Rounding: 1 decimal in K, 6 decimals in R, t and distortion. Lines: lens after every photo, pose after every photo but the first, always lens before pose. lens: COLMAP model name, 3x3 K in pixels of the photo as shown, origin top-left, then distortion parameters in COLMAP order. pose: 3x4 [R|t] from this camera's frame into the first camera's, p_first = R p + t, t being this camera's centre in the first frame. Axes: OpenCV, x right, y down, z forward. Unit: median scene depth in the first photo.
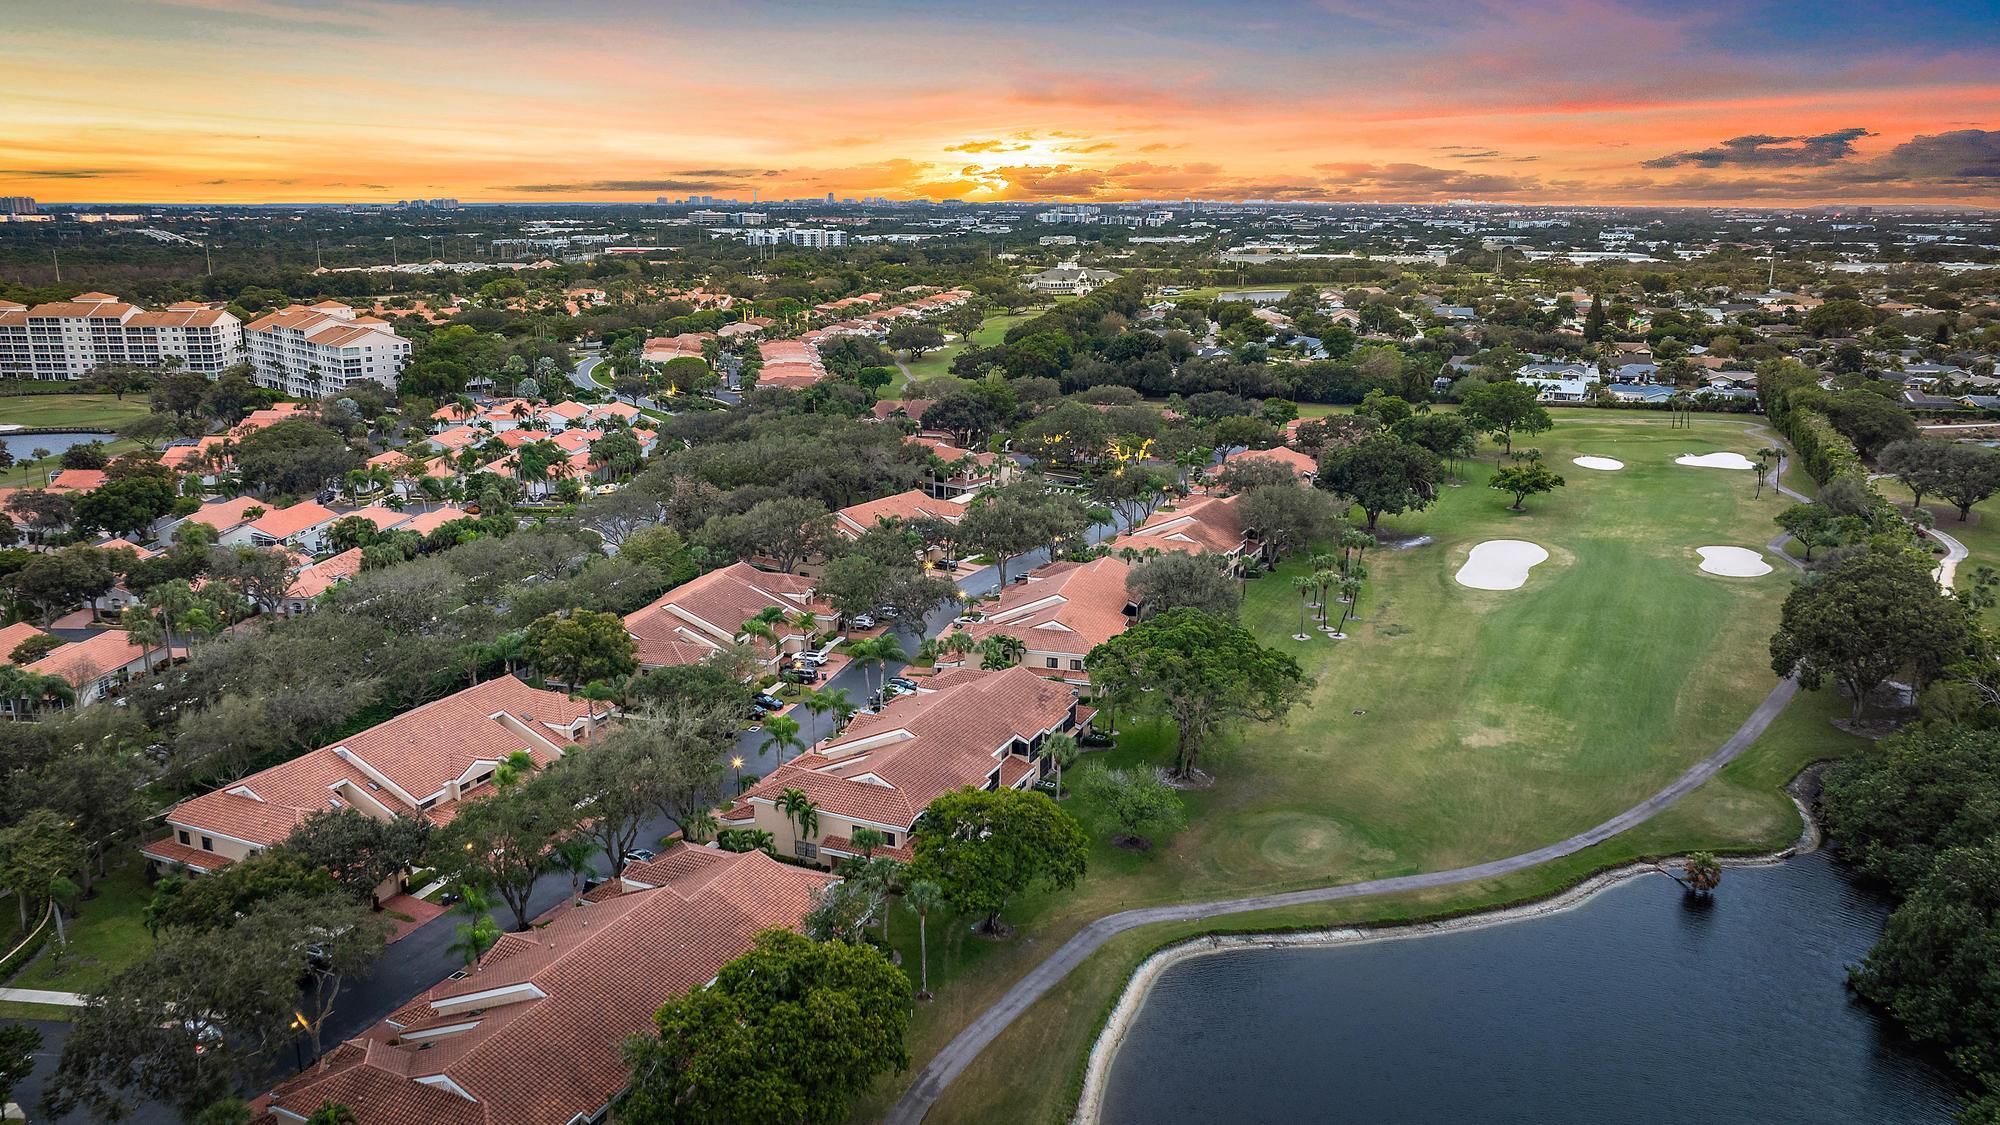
lens RADIAL K [[1382.7, 0, 998.8], [0, 1382.7, 564.9], [0, 0, 1]] dist [-0.023920, 0.005481]
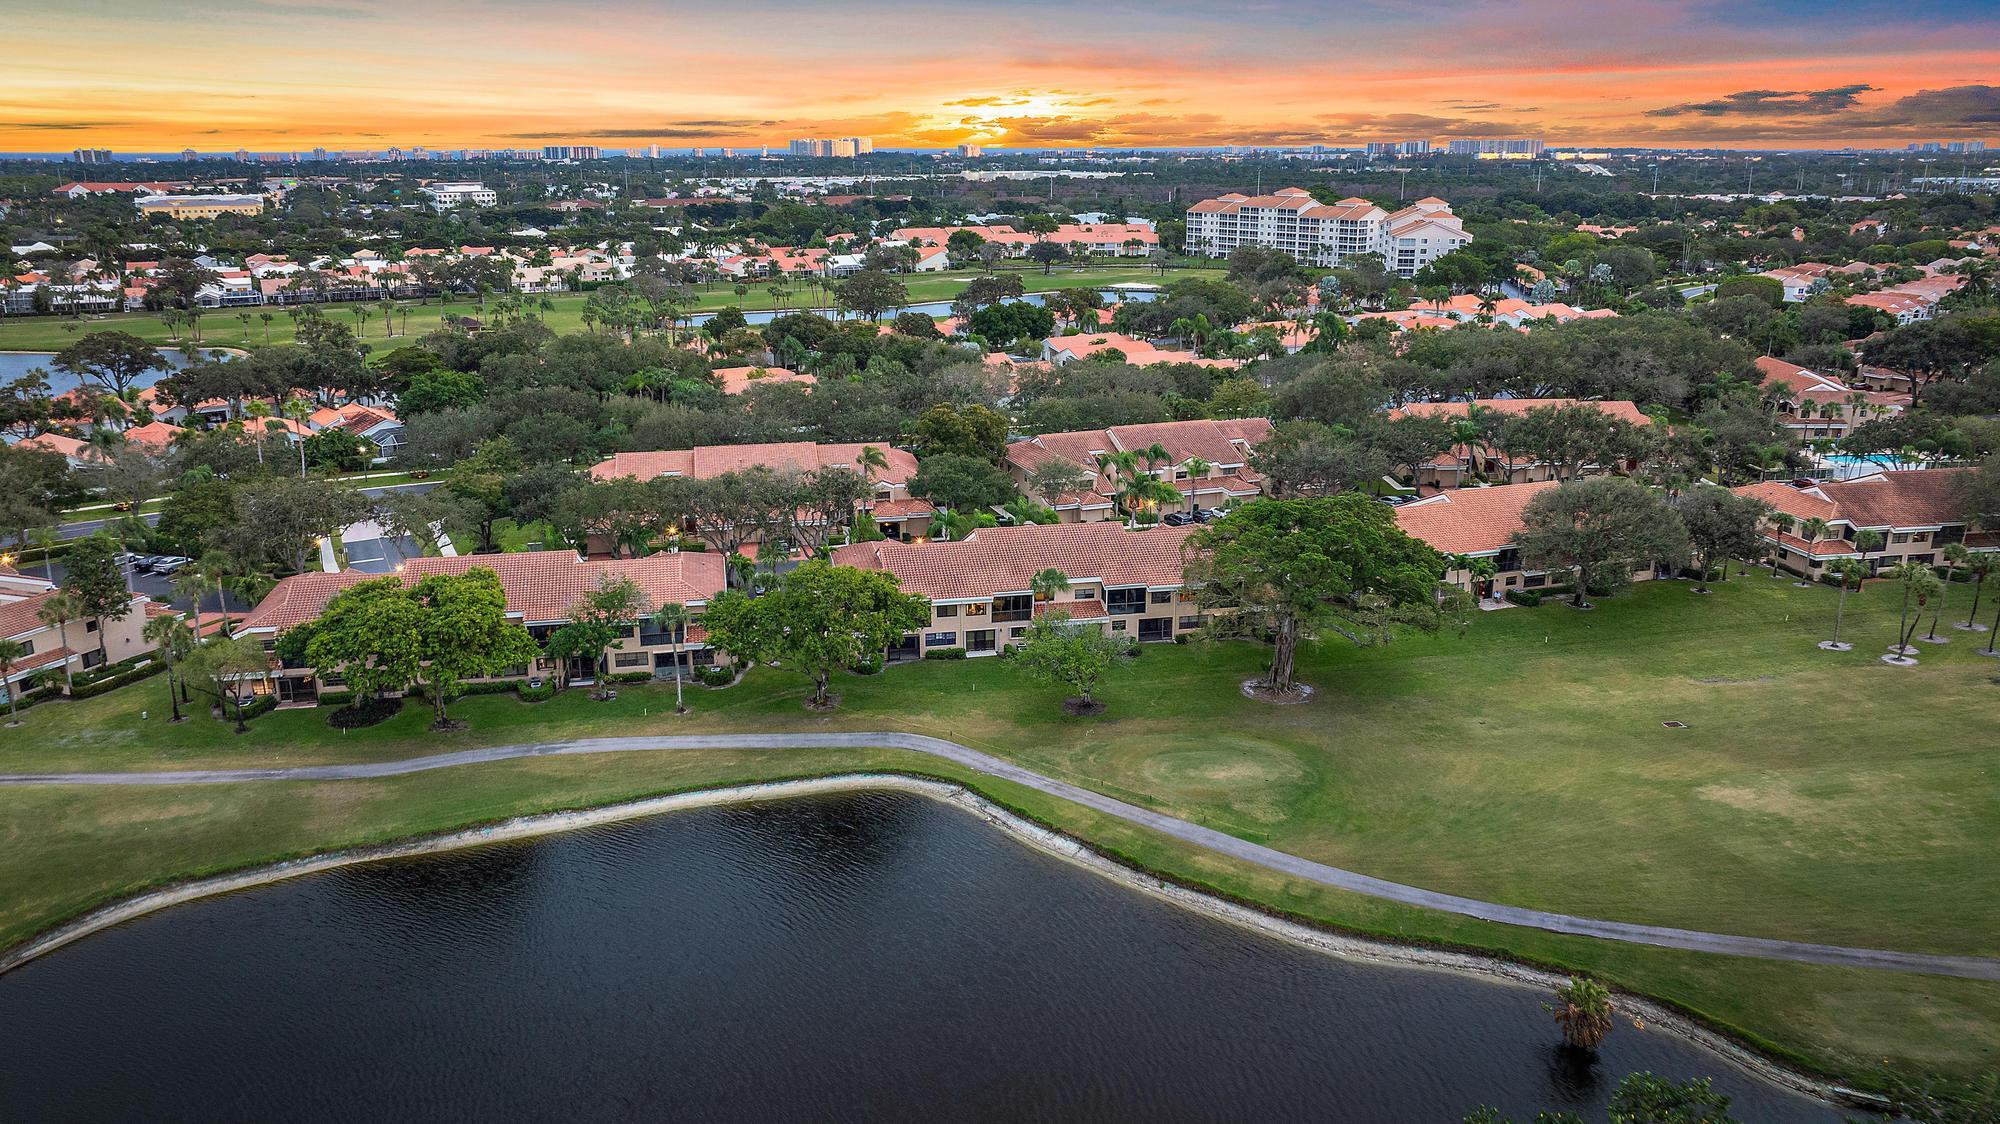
lens RADIAL K [[1382.7, 0, 1012.8], [0, 1382.7, 563.5], [0, 0, 1]] dist [-0.023920, 0.005481]
pose [[0.619468, 0.228477, -0.751037, 0.744306], [-0.194746, 0.971529, 0.134924, 0.000409], [0.760482, 0.062681, 0.646327, 0.399188]]
